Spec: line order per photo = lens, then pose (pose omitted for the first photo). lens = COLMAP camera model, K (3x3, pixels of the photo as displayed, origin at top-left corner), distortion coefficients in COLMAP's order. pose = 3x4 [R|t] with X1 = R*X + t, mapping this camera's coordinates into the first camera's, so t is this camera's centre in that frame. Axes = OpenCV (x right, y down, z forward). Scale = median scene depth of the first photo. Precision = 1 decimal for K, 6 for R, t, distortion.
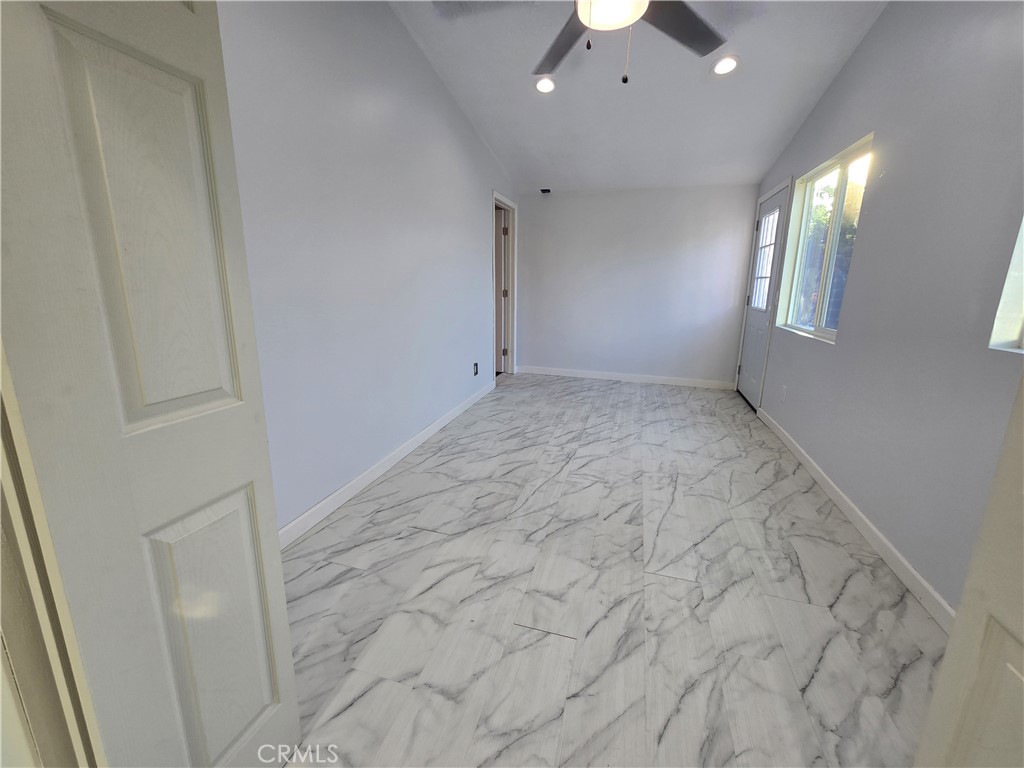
lens RADIAL K [[419.5, 0, 514.4], [0, 419.5, 377.5], [0, 0, 1]] dist [0.000433, -0.004402]
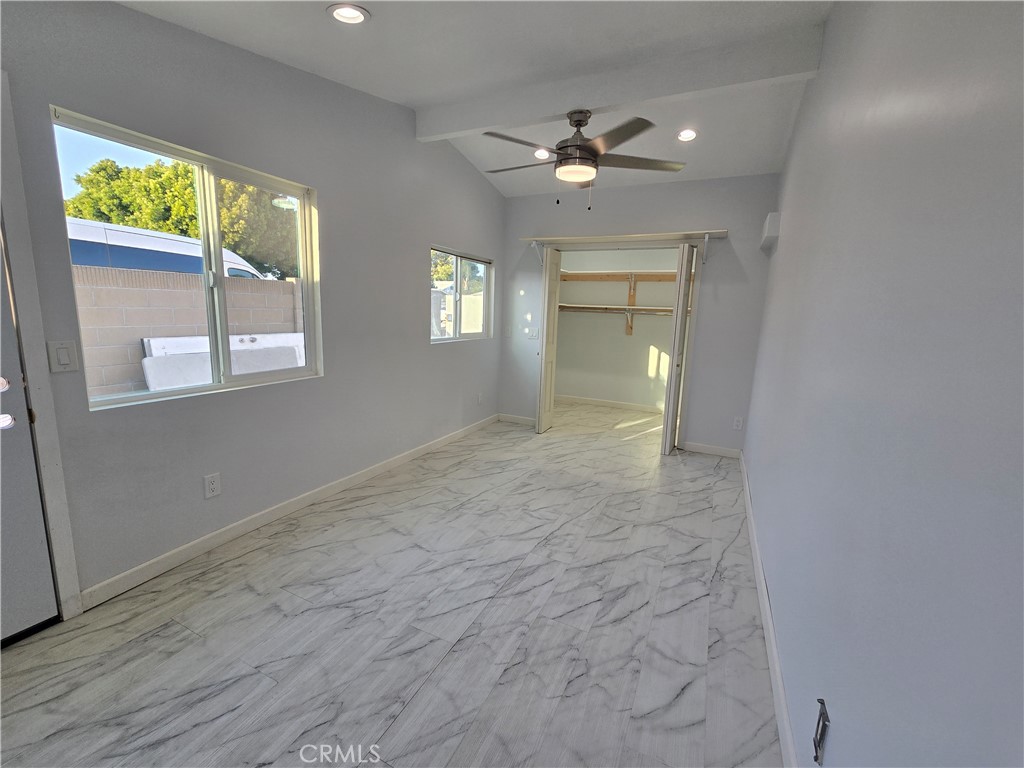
lens RADIAL K [[419.5, 0, 514.4], [0, 419.5, 377.5], [0, 0, 1]] dist [0.000433, -0.004402]
pose [[-0.984904, -0.072762, 0.157065, 0.092378], [-0.008548, 0.926701, 0.375703, -0.458152], [-0.172889, 0.368688, -0.913334, 1.780228]]
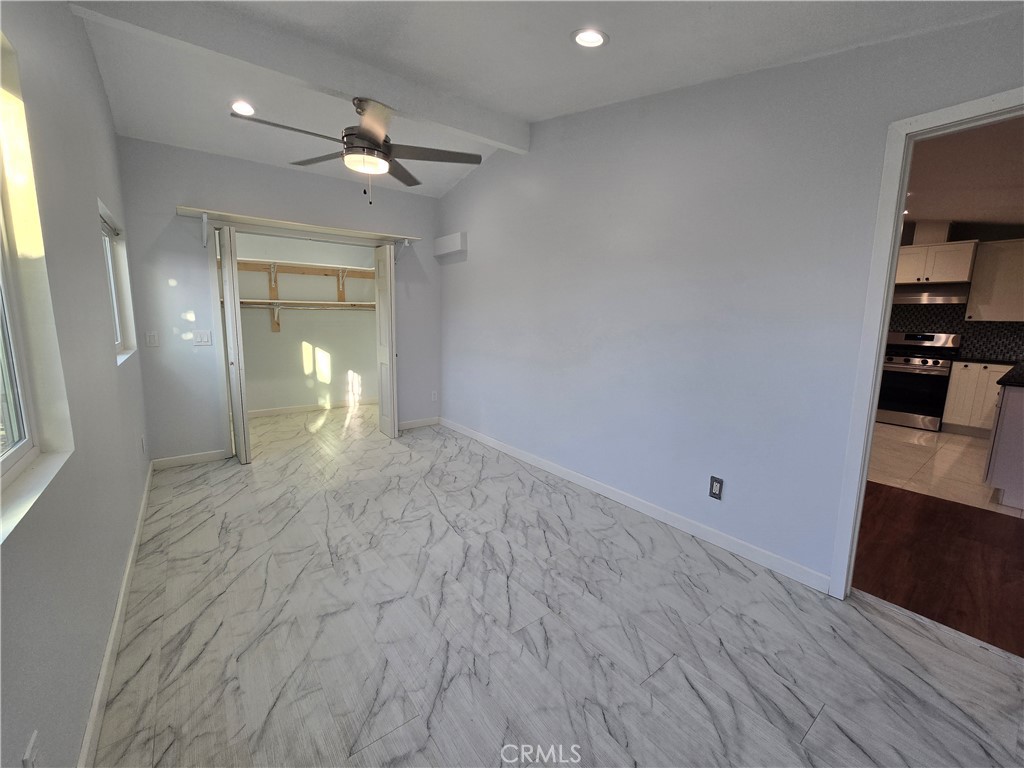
lens RADIAL K [[420.6, 0, 510.4], [0, 420.6, 372.7], [0, 0, 1]] dist [0.000917, -0.003485]
pose [[-0.595938, 0.090562, -0.797907, 0.793510], [-0.201544, 0.944950, 0.257779, -0.395549], [0.777327, 0.314434, -0.544879, 1.579060]]
